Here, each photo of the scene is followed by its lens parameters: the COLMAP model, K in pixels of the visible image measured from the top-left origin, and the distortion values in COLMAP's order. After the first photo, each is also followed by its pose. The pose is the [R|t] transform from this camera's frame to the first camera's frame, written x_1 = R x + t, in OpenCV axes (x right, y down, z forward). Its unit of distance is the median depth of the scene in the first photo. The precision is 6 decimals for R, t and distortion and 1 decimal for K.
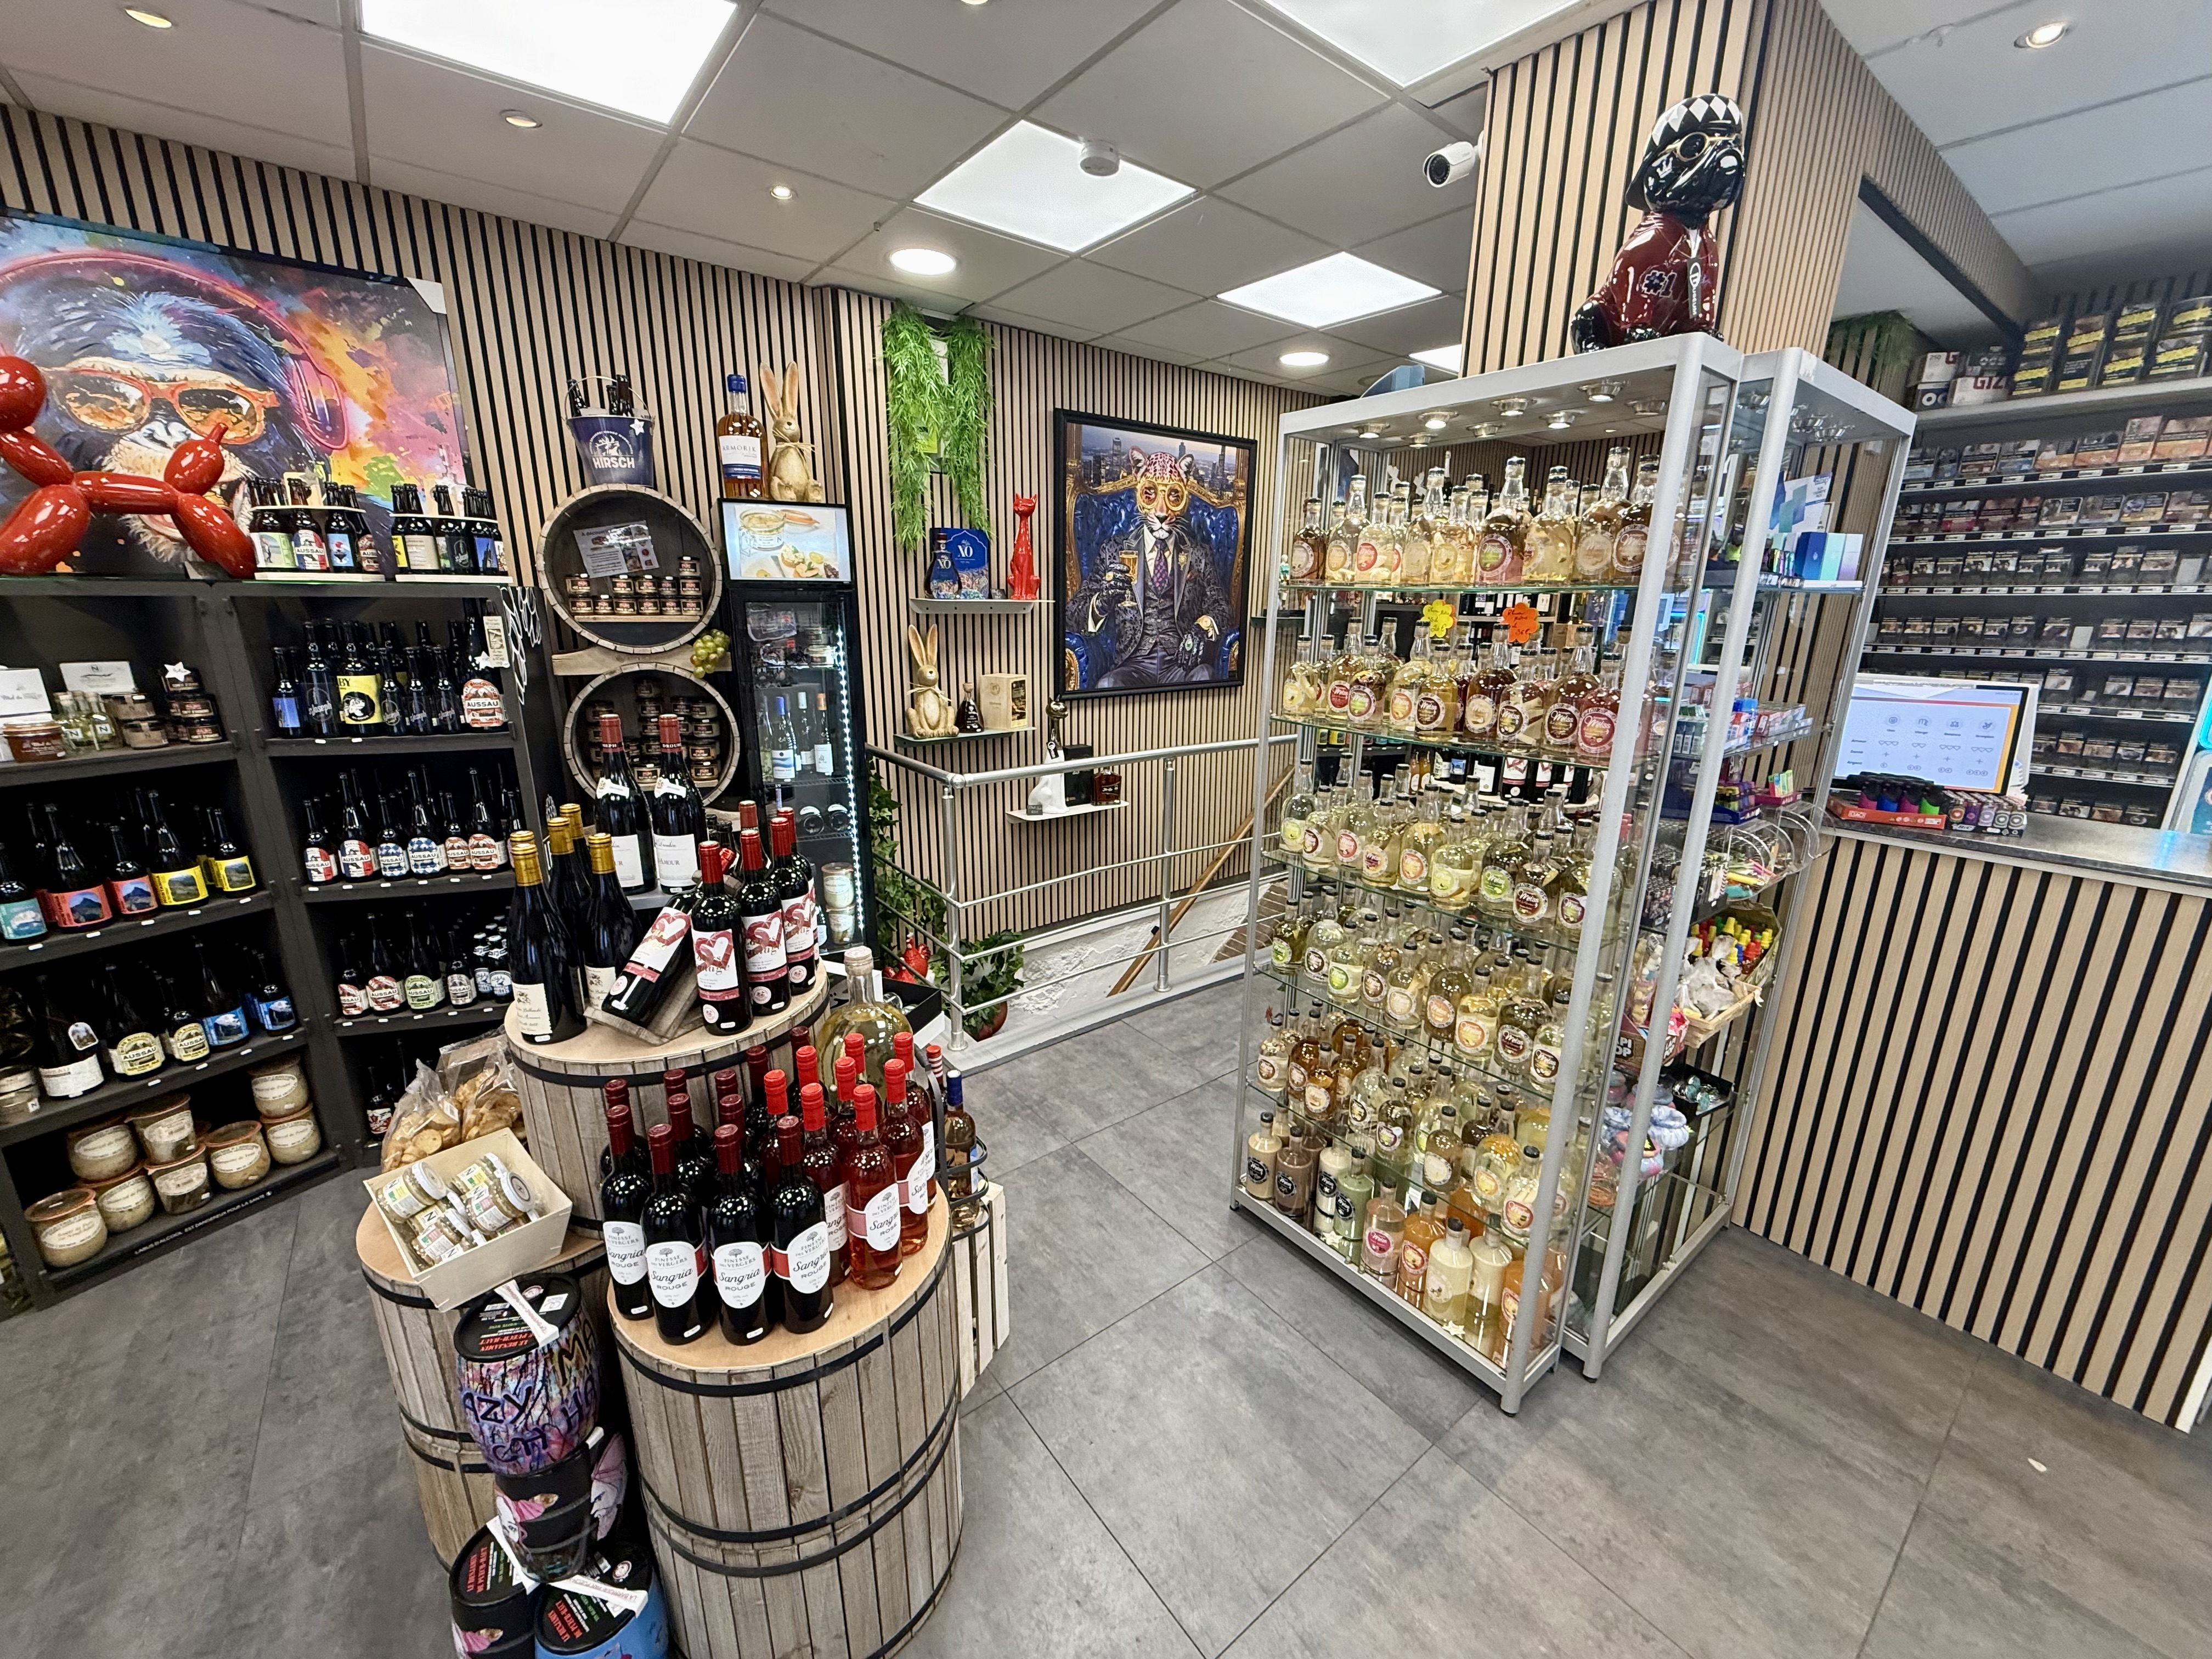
lens RADIAL K [[873.3, 0, 1099.9], [0, 873.3, 834.9], [0, 0, 1]] dist [0.000762, -0.000187]
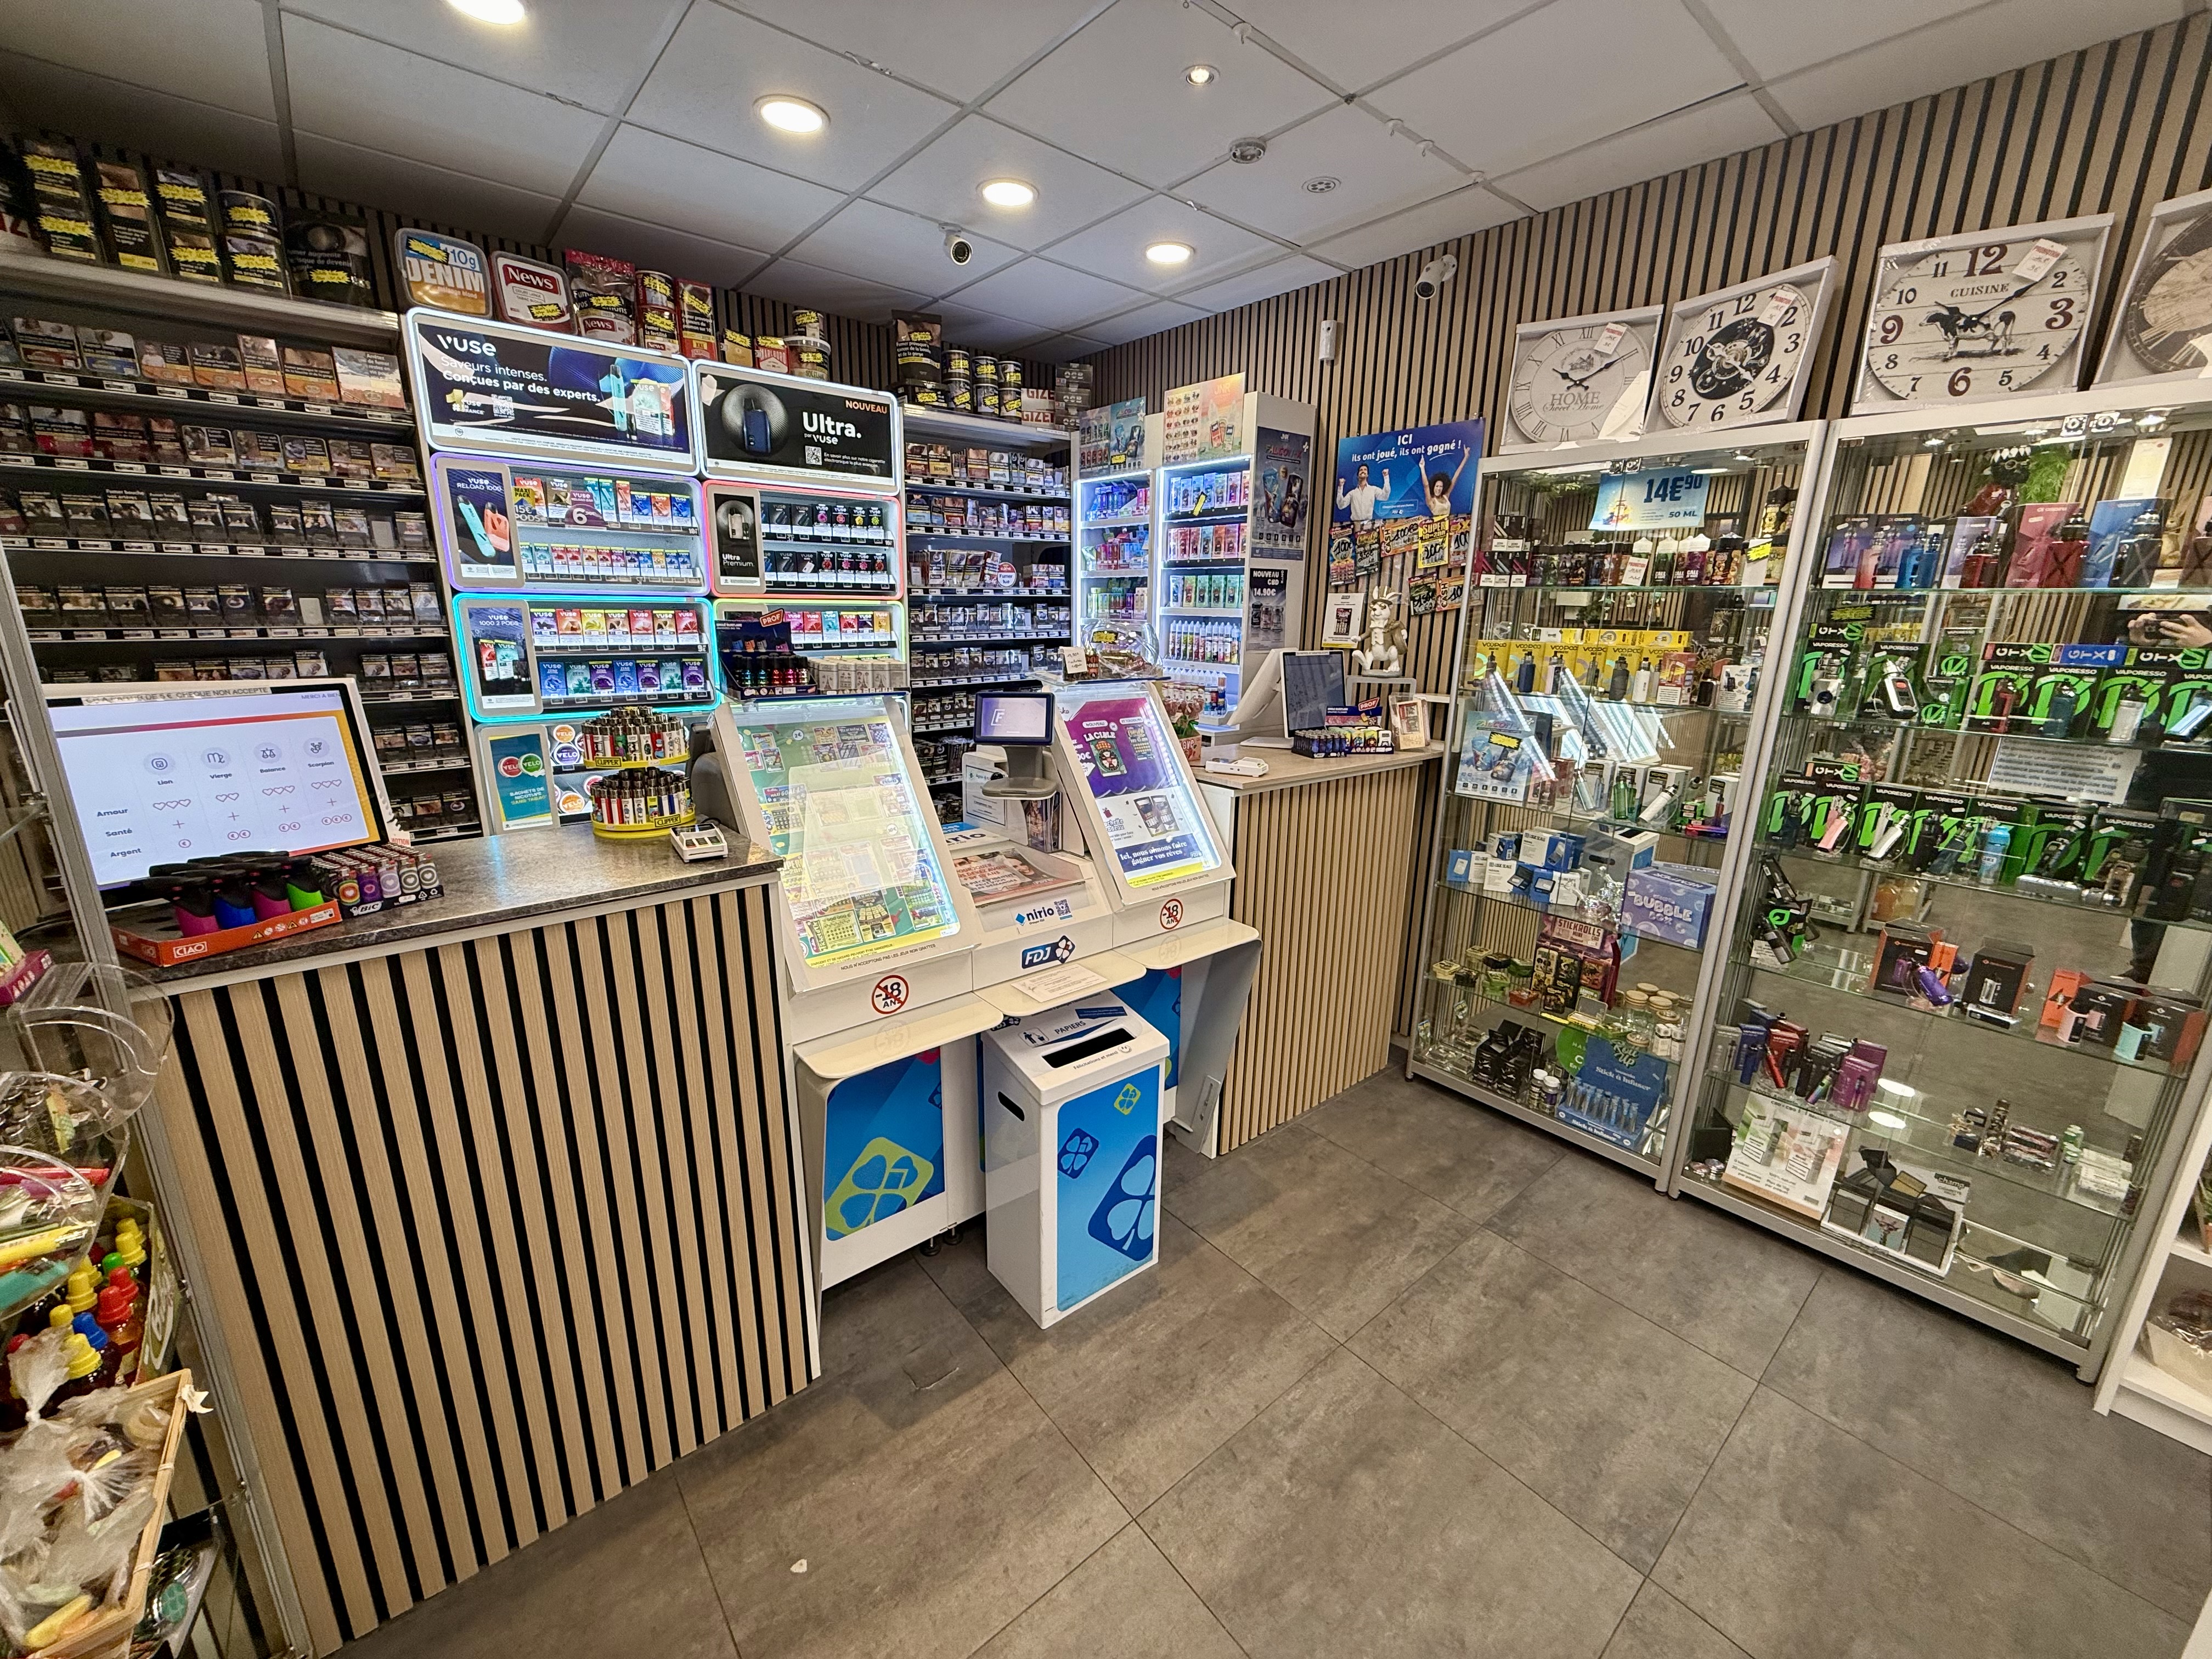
lens RADIAL K [[873.3, 0, 1099.4], [0, 873.3, 830.3], [0, 0, 1]] dist [0.000762, -0.000187]
pose [[-0.034660, -0.259783, 0.965045, 0.304934], [0.243549, 0.934318, 0.260258, -0.080843], [-0.969269, 0.244056, 0.030886, 0.370501]]
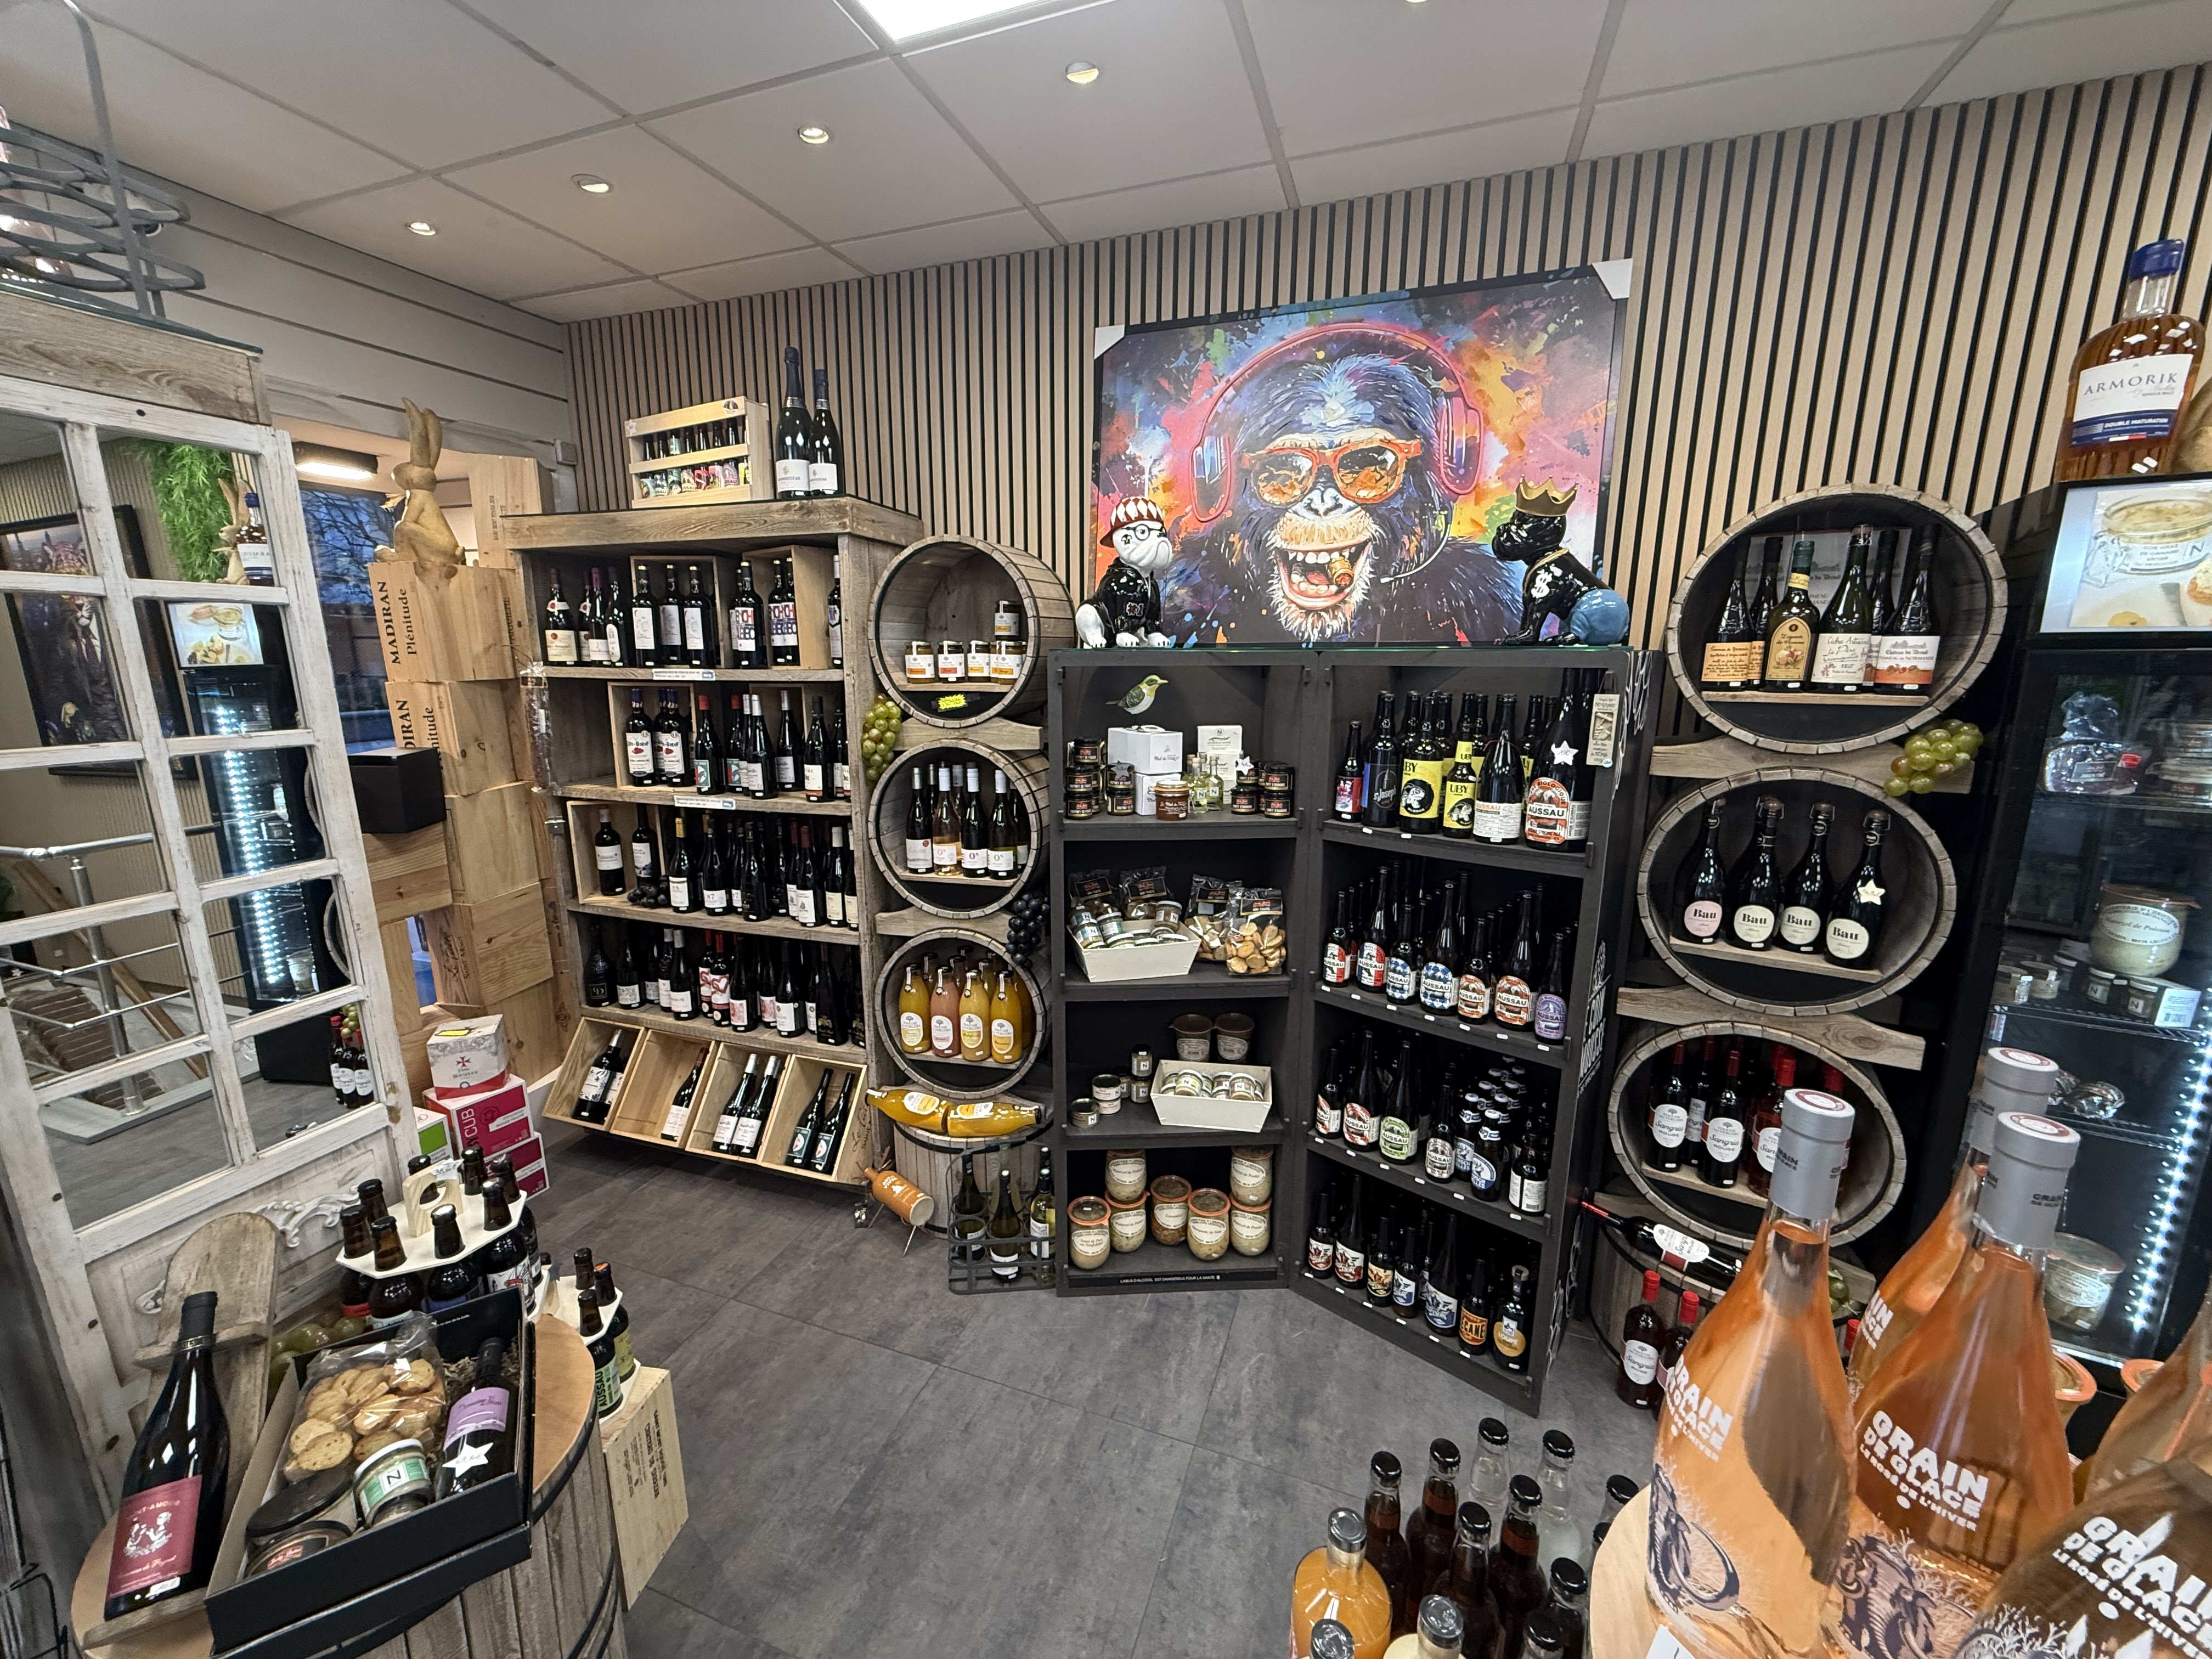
lens RADIAL K [[873.3, 0, 1104.5], [0, 873.3, 833.1], [0, 0, 1]] dist [0.000762, -0.000187]
pose [[0.533354, 0.164884, -0.829667, -0.308553], [-0.214359, 0.975149, 0.055994, -0.094197], [0.818281, 0.147982, 0.555444, 0.297950]]
